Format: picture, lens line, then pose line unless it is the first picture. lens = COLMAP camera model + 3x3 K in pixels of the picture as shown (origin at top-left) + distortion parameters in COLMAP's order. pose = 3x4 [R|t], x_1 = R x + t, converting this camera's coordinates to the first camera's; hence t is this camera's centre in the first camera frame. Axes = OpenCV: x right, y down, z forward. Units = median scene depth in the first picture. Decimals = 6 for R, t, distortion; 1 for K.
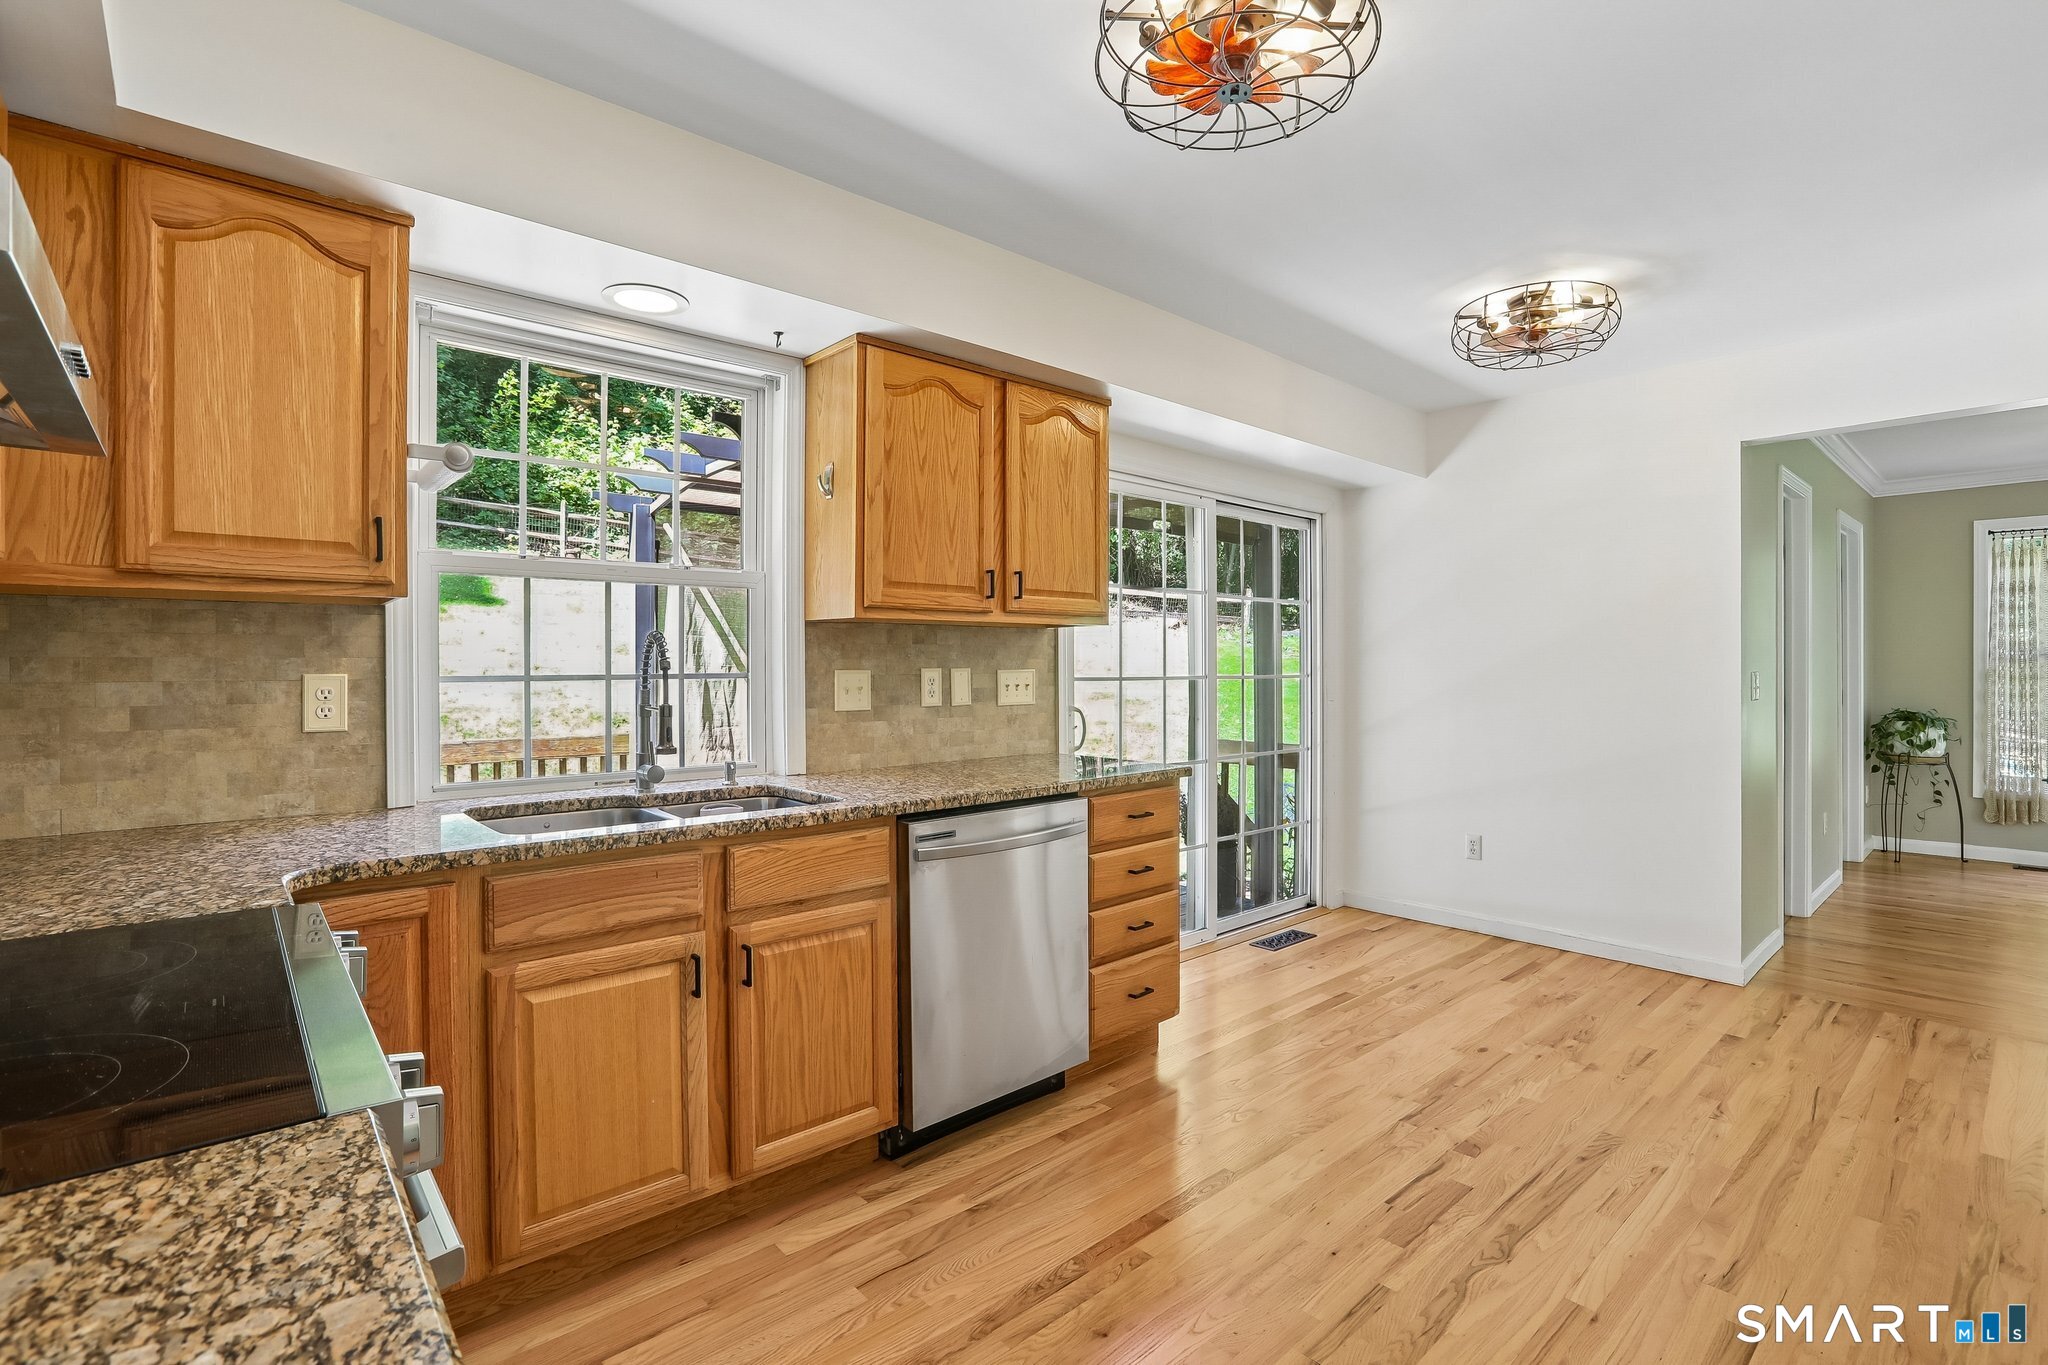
lens RADIAL K [[951.2, 0, 1033.1], [0, 951.2, 672.4], [0, 0, 1]] dist [-0.049113, 0.006981]
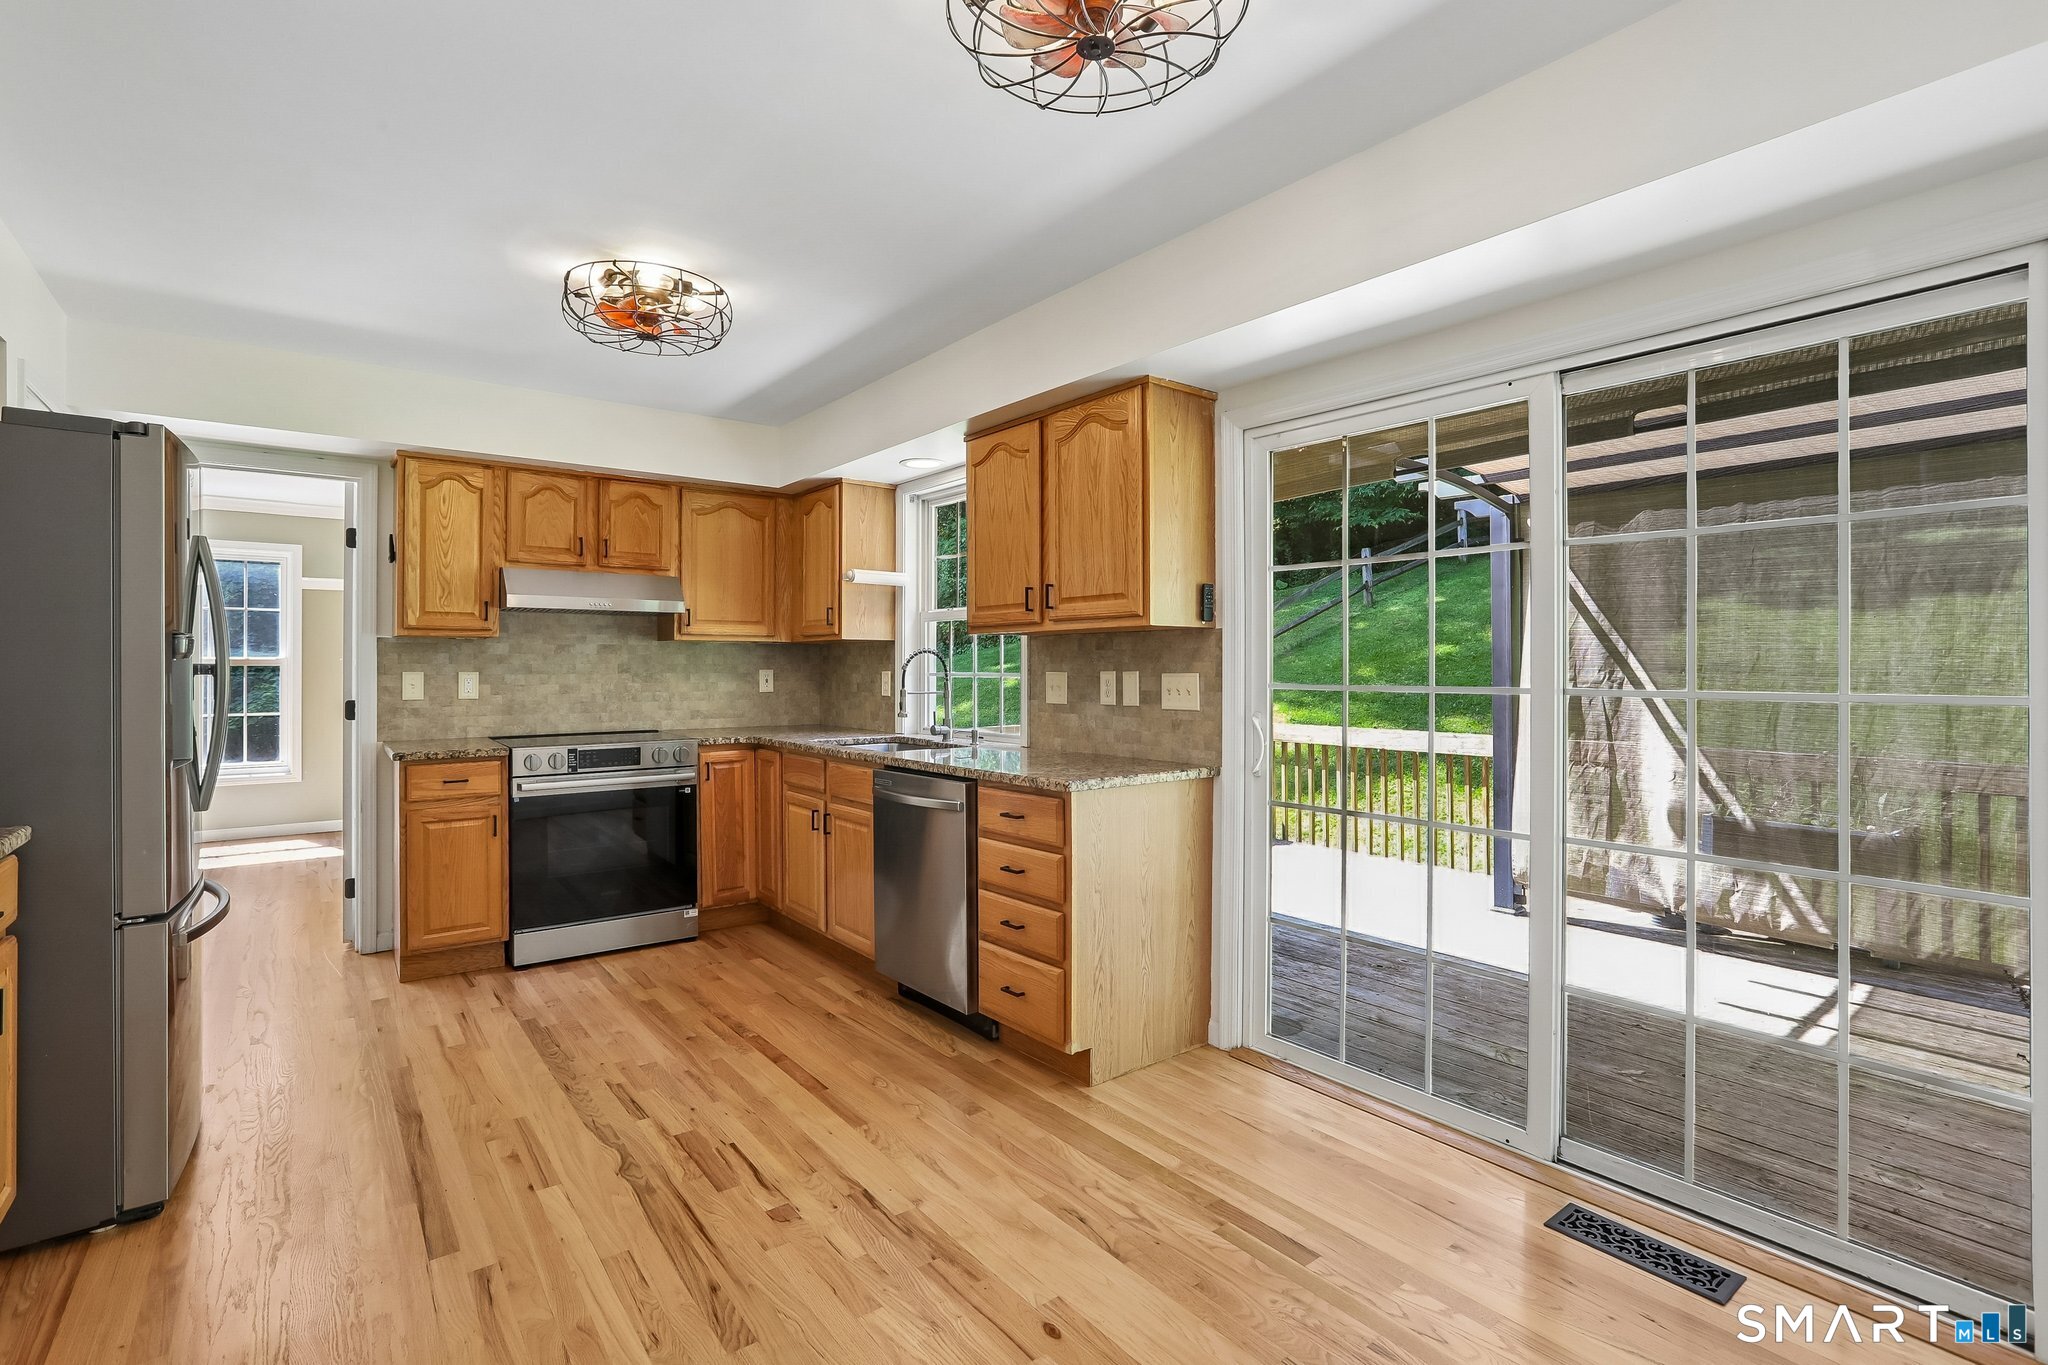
lens RADIAL K [[970.7, 0, 1023.5], [0, 970.7, 661.2], [0, 0, 1]] dist [-0.032030, 0.000209]
pose [[-0.083764, -0.004002, -0.996478, 1.106946], [-0.008460, 0.999959, -0.003305, -0.011889], [0.996450, 0.008153, -0.083794, 1.055382]]
